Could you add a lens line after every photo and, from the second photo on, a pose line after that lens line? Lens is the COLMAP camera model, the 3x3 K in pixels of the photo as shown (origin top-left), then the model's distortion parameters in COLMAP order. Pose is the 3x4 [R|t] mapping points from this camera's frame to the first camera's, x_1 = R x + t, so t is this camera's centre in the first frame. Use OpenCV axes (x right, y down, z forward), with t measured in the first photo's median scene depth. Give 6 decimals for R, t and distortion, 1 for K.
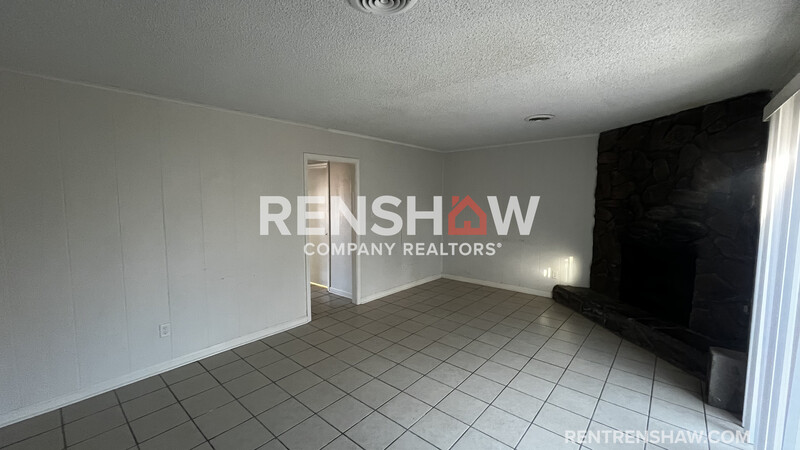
lens RADIAL K [[320.7, 0, 397.2], [0, 320.7, 220.9], [0, 0, 1]] dist [0.000971, 0.000036]
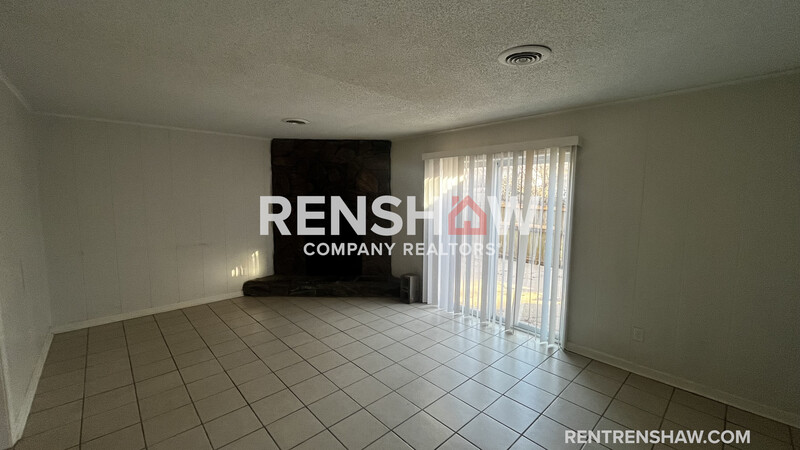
lens RADIAL K [[320.7, 0, 399.3], [0, 320.7, 225.1], [0, 0, 1]] dist [0.000971, 0.000036]
pose [[0.099613, -0.092858, 0.990684, -0.568860], [0.064515, 0.994144, 0.086696, -0.042476], [-0.992933, 0.055278, 0.105020, 0.526307]]
